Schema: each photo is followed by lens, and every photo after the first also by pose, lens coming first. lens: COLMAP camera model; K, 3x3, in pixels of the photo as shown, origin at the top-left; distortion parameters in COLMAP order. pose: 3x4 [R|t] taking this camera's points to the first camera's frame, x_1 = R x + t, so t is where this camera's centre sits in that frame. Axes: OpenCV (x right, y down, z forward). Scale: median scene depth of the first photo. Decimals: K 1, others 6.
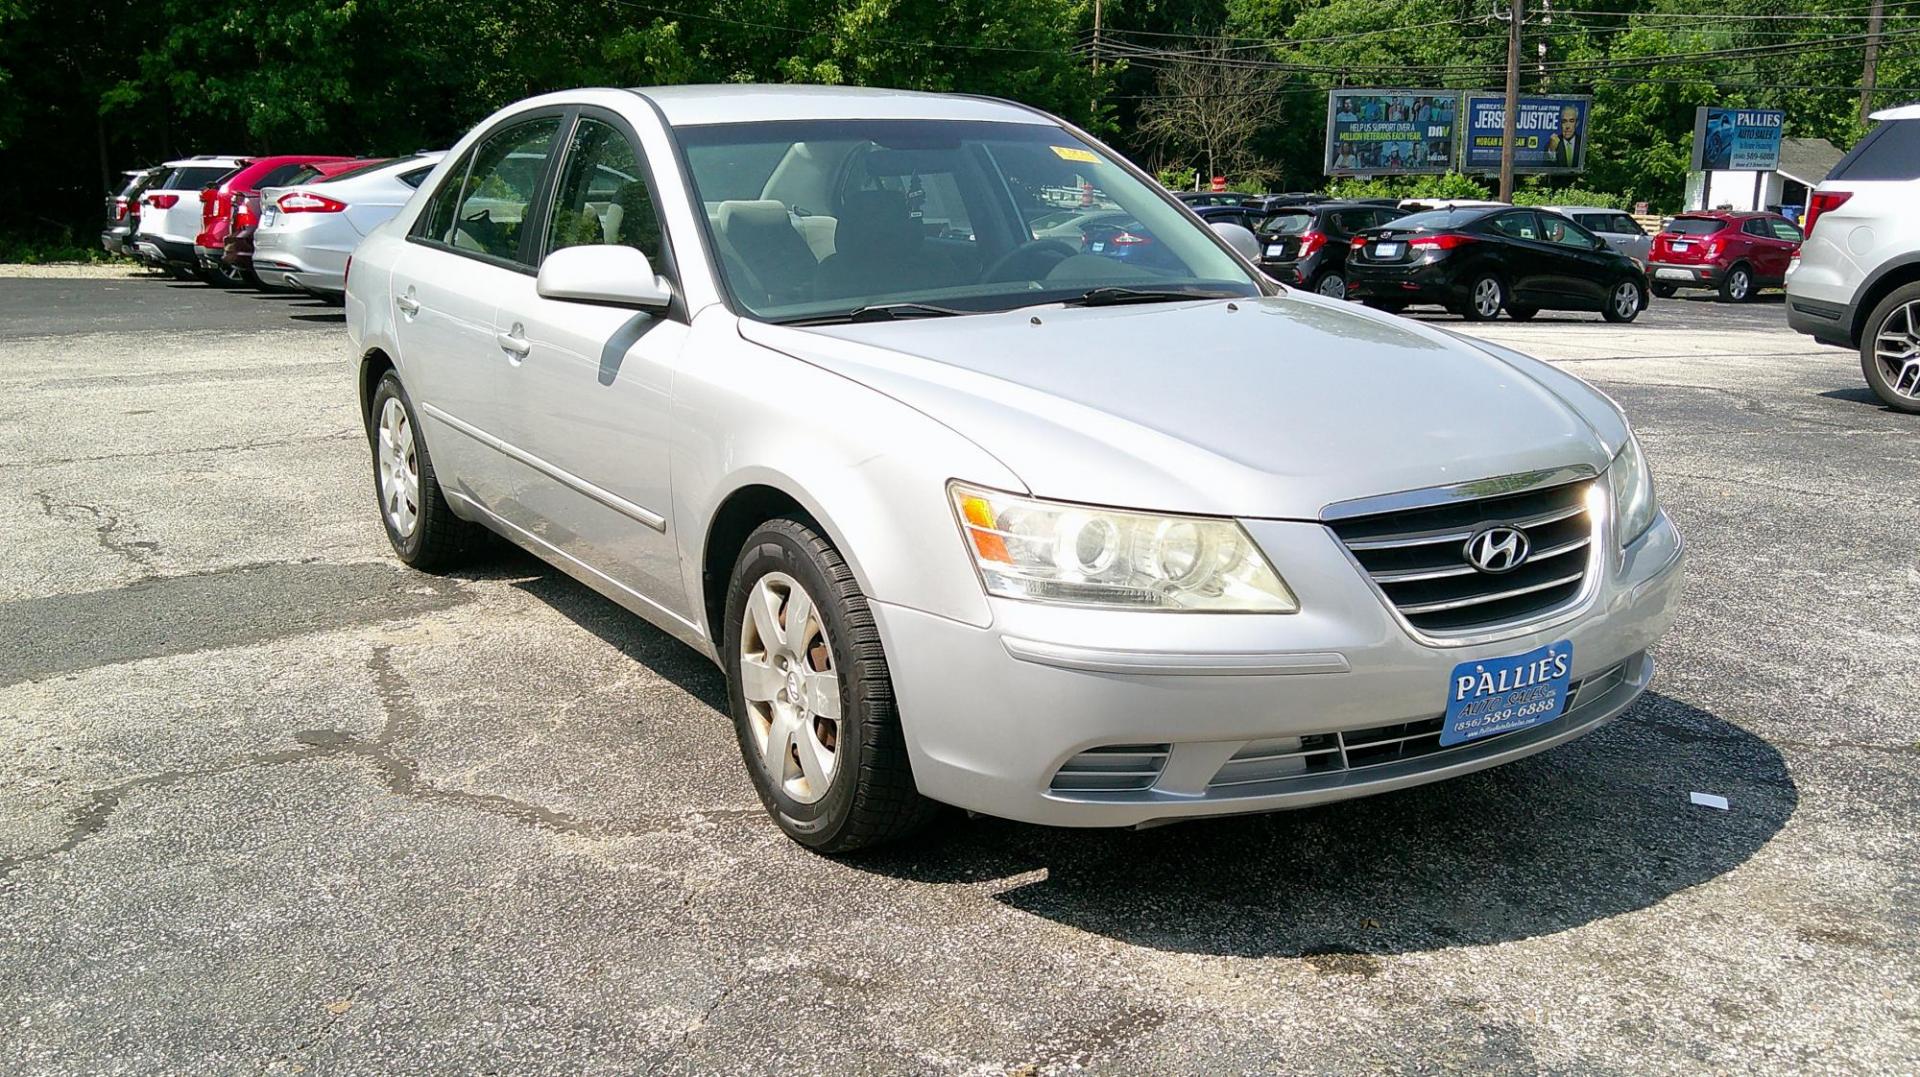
lens RADIAL K [[1706.4, 0, 1087.1], [0, 1706.4, 538.4], [0, 0, 1]] dist [0.069789, -0.319987]
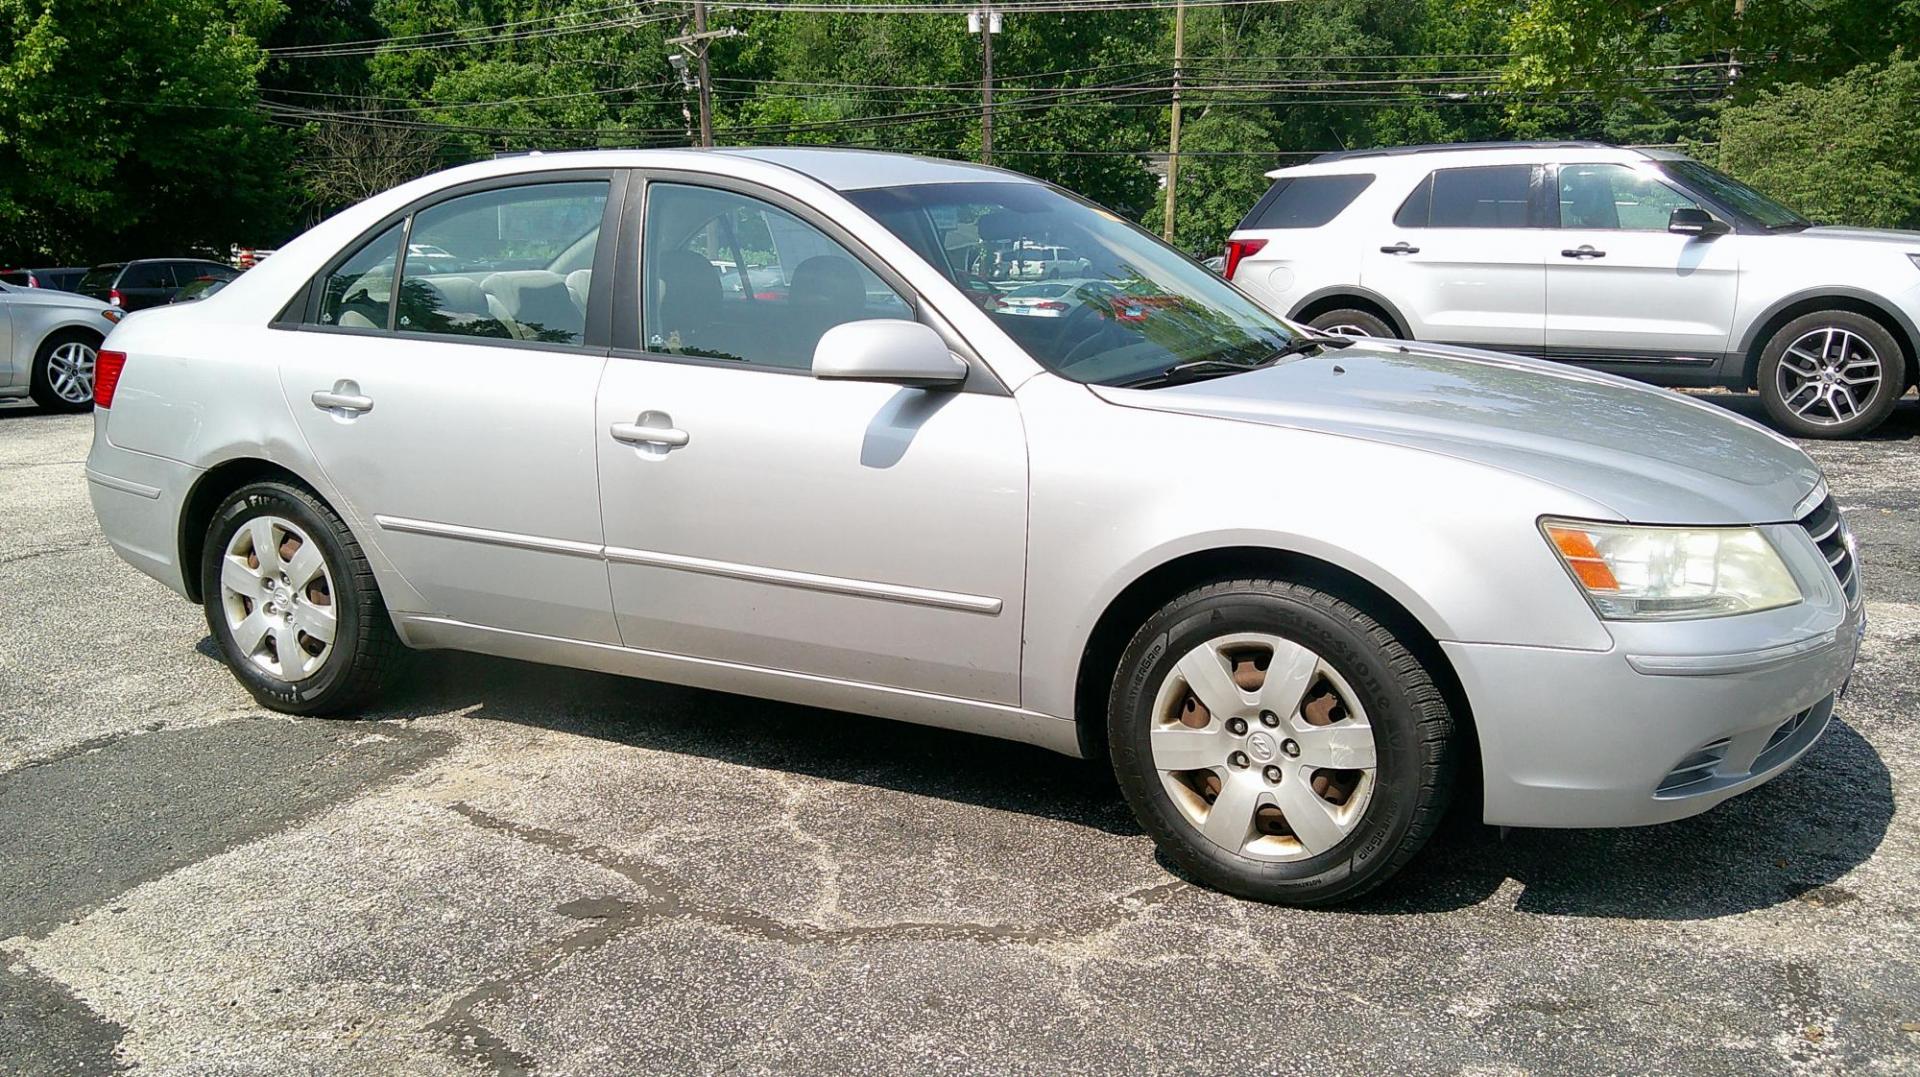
lens RADIAL K [[1637.6, 0, 991.4], [0, 1637.6, 526.5], [0, 0, 1]] dist [0.068552, -0.170697]
pose [[0.885583, -0.097982, 0.454028, -0.447200], [0.112826, 0.993599, -0.005643, -0.032655], [-0.450569, 0.056223, 0.890969, 0.126903]]
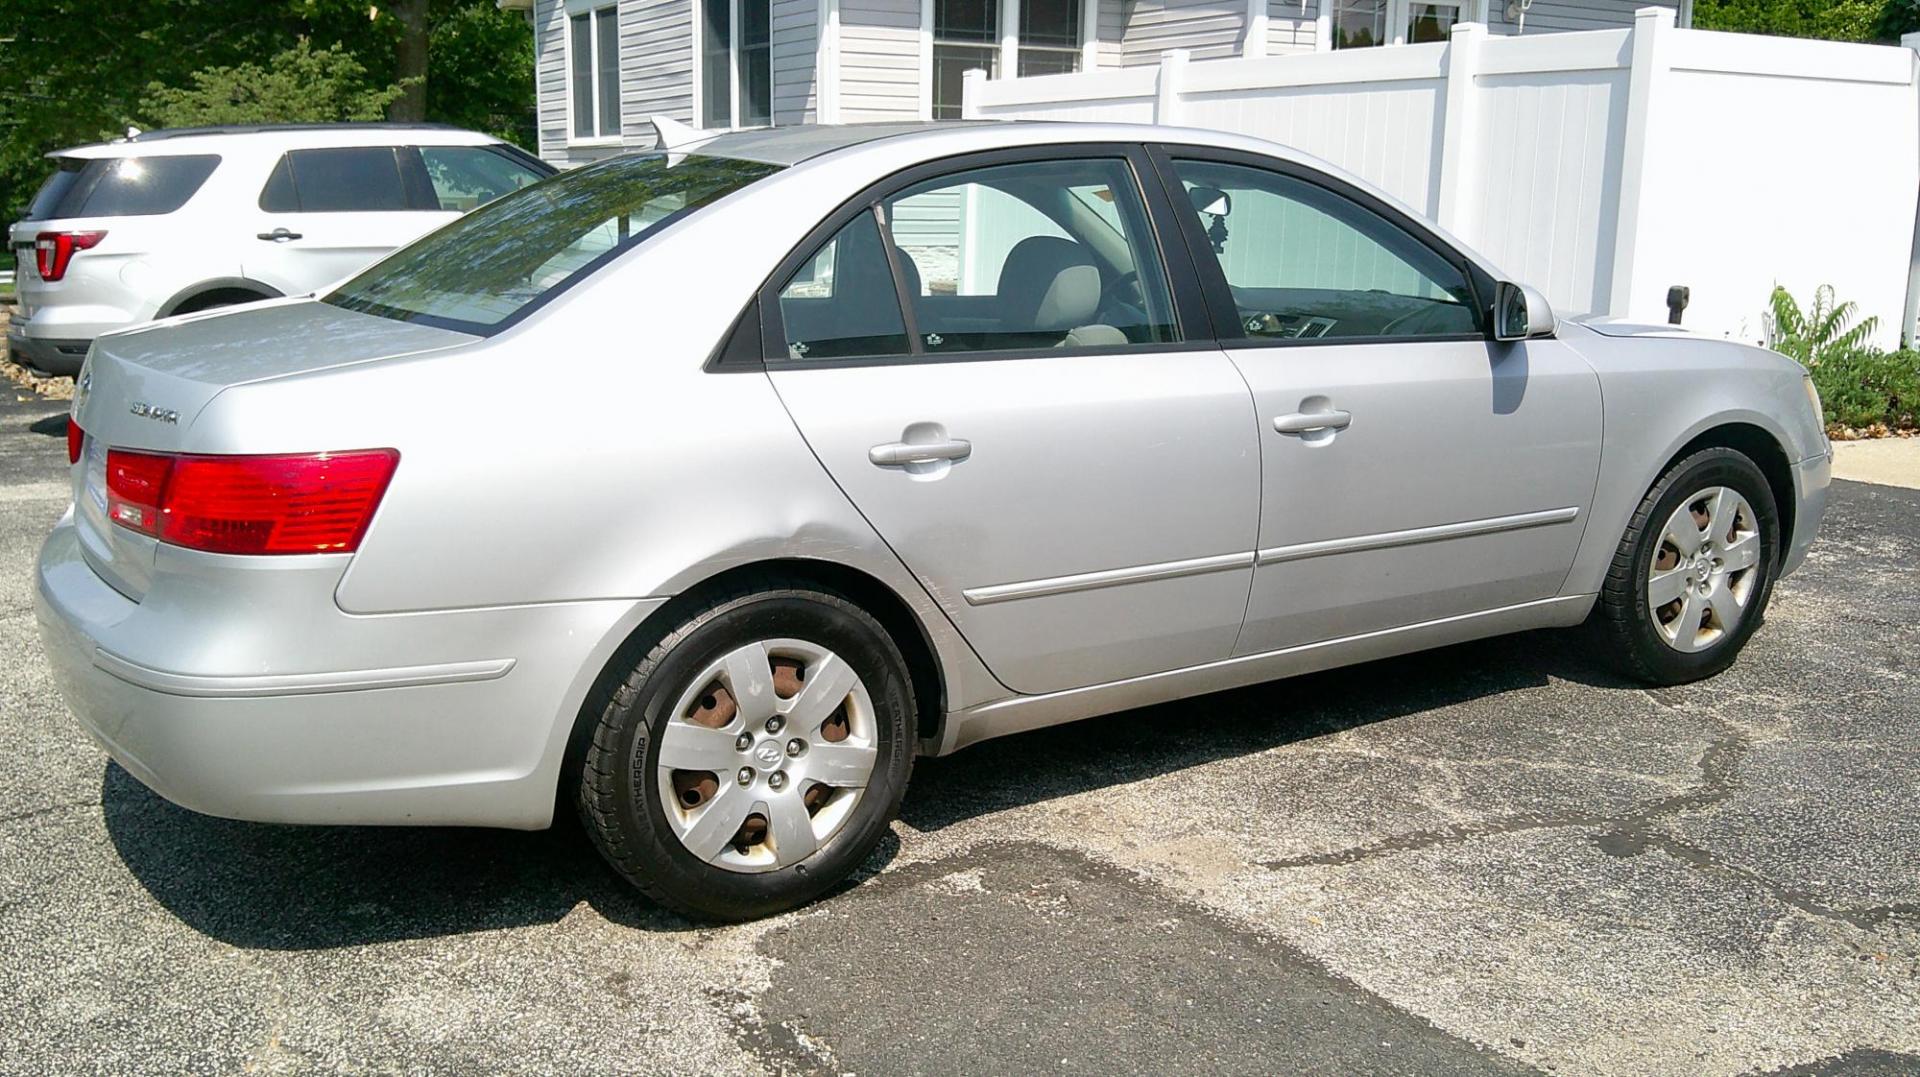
lens RADIAL K [[1664.5, 0, 889.6], [0, 1664.5, 496.4], [0, 0, 1]] dist [0.064688, -0.193423]
pose [[0.080138, -0.194035, 0.977716, -0.935572], [0.233065, 0.957329, 0.170886, -0.216173], [-0.969153, 0.214177, 0.121941, 0.887292]]
